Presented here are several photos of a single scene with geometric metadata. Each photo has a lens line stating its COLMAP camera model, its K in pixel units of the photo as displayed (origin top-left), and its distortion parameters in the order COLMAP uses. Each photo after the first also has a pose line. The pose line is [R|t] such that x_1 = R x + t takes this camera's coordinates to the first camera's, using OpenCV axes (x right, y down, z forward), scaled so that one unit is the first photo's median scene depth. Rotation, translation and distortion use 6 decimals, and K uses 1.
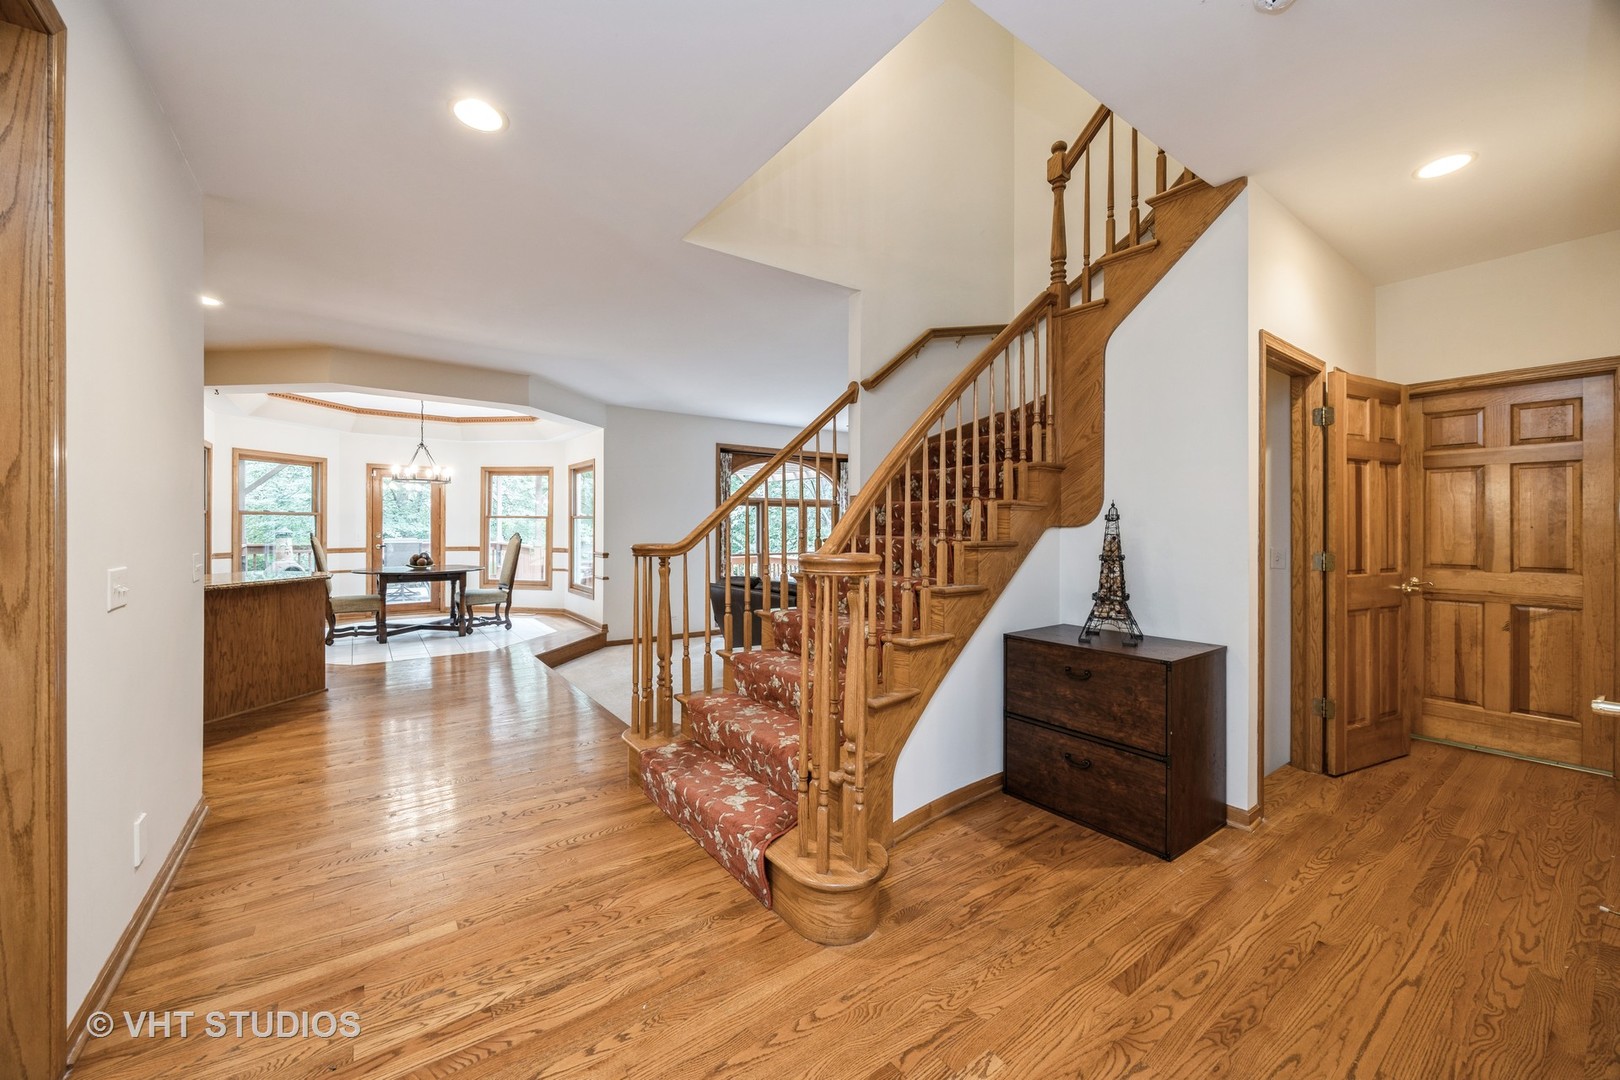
lens RADIAL K [[624.2, 0, 821.1], [0, 624.2, 526.0], [0, 0, 1]] dist [-0.001178, 0.001382]
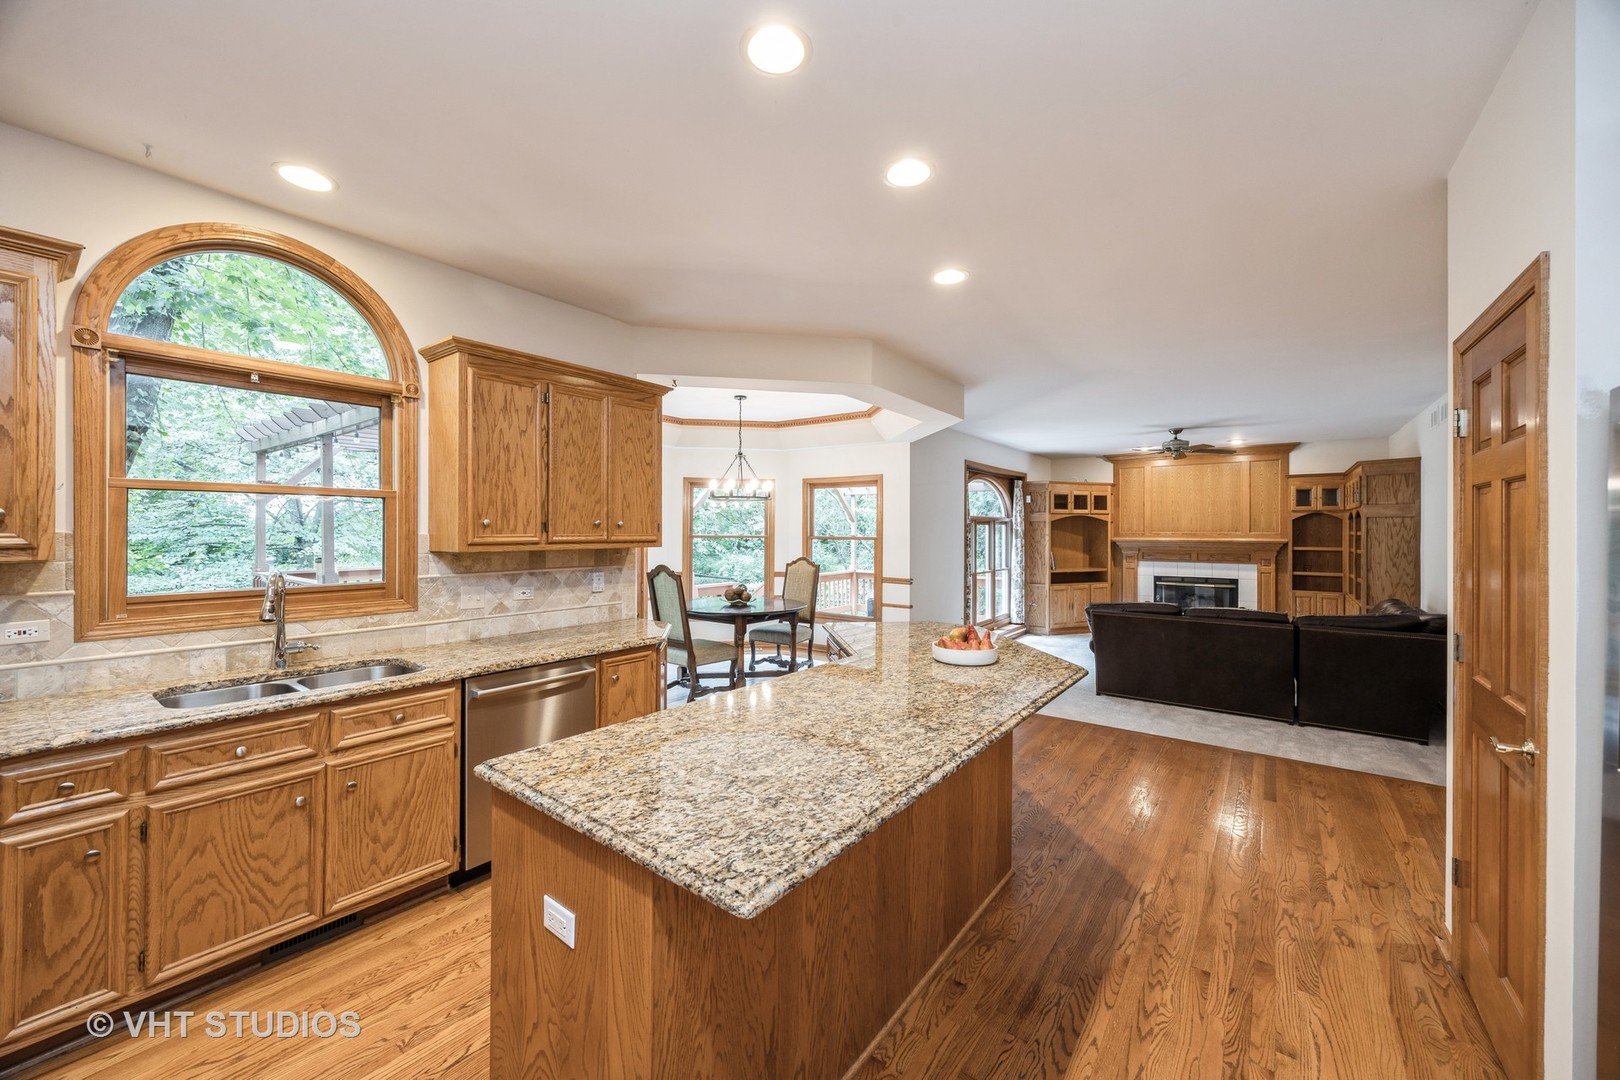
lens RADIAL K [[624.2, 0, 797.8], [0, 624.2, 531.0], [0, 0, 1]] dist [-0.001178, 0.001382]
pose [[0.960694, 0.001239, 0.277606, -0.740497], [-0.001961, 0.999995, 0.002321, -0.028218], [-0.277602, -0.002774, 0.960692, 0.163607]]
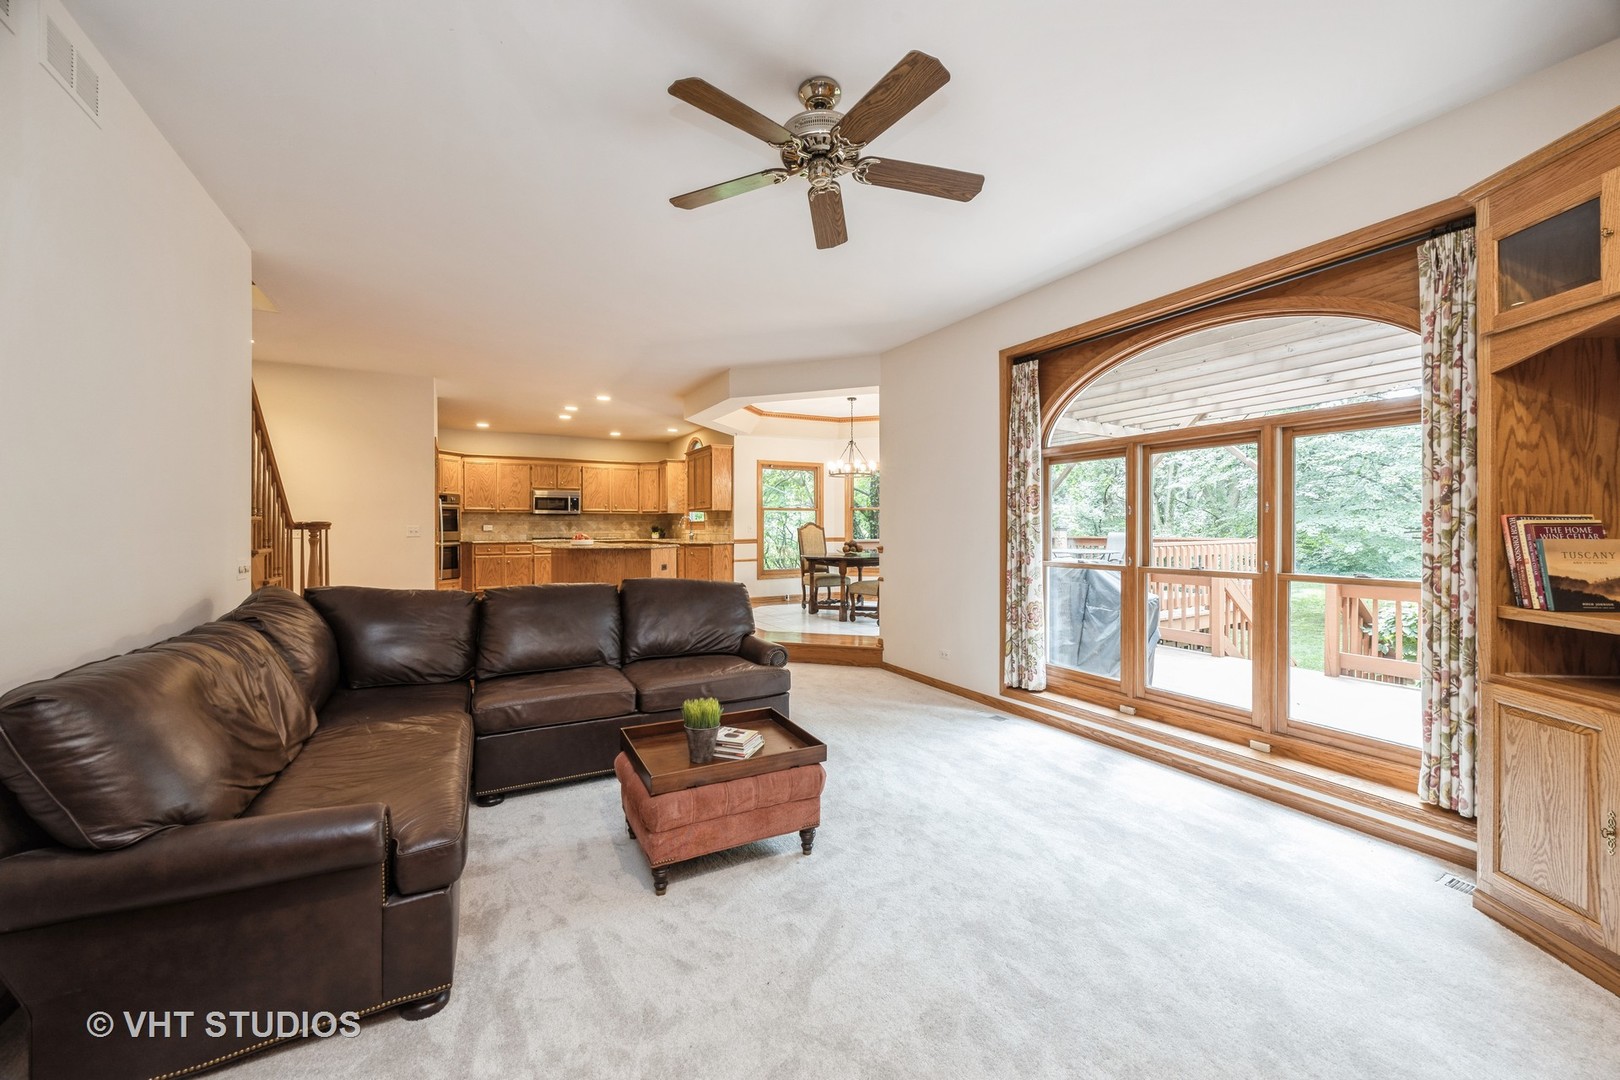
lens RADIAL K [[624.2, 0, 802.7], [0, 624.2, 530.9], [0, 0, 1]] dist [-0.001178, 0.001382]
pose [[-0.145991, 0.004678, -0.989275, 0.422774], [0.003075, 0.999986, 0.004275, 0.019657], [0.989281, -0.002418, -0.146003, 0.994570]]
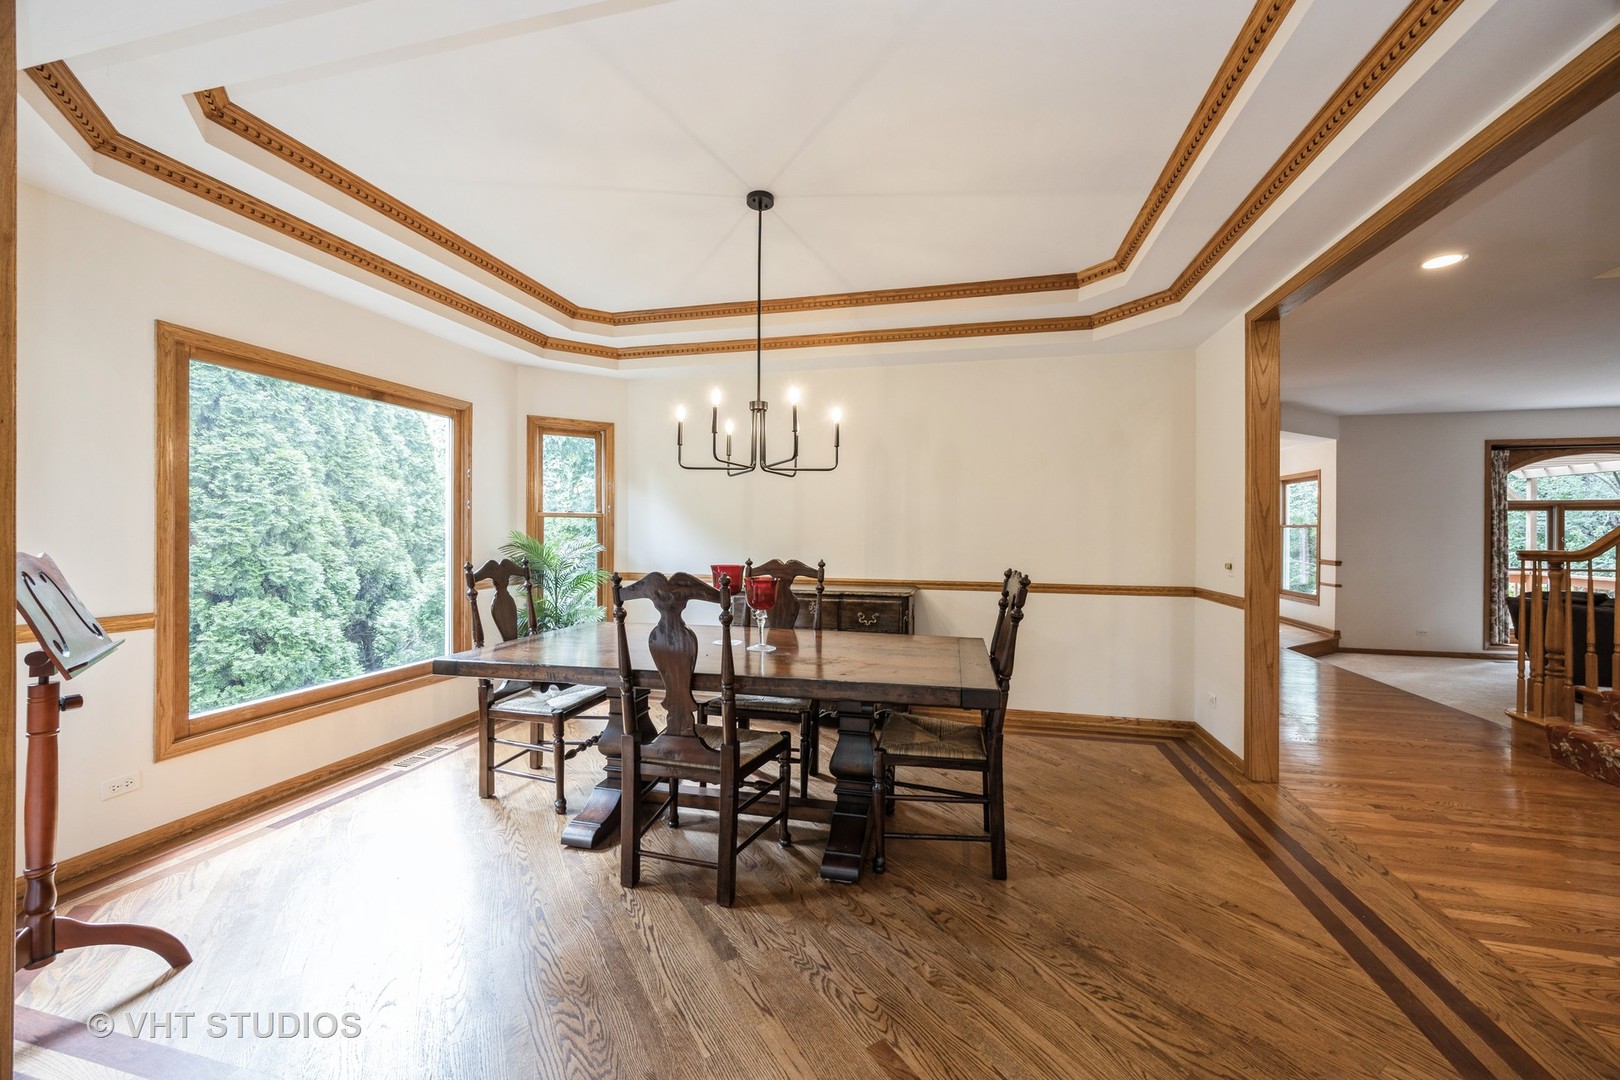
lens RADIAL K [[624.2, 0, 818.1], [0, 624.2, 532.5], [0, 0, 1]] dist [-0.001178, 0.001382]
pose [[0.636783, 0.002484, -0.771039, -0.096499], [-0.004390, 0.999990, -0.000404, 0.001070], [0.771030, 0.003642, 0.636788, -0.306340]]
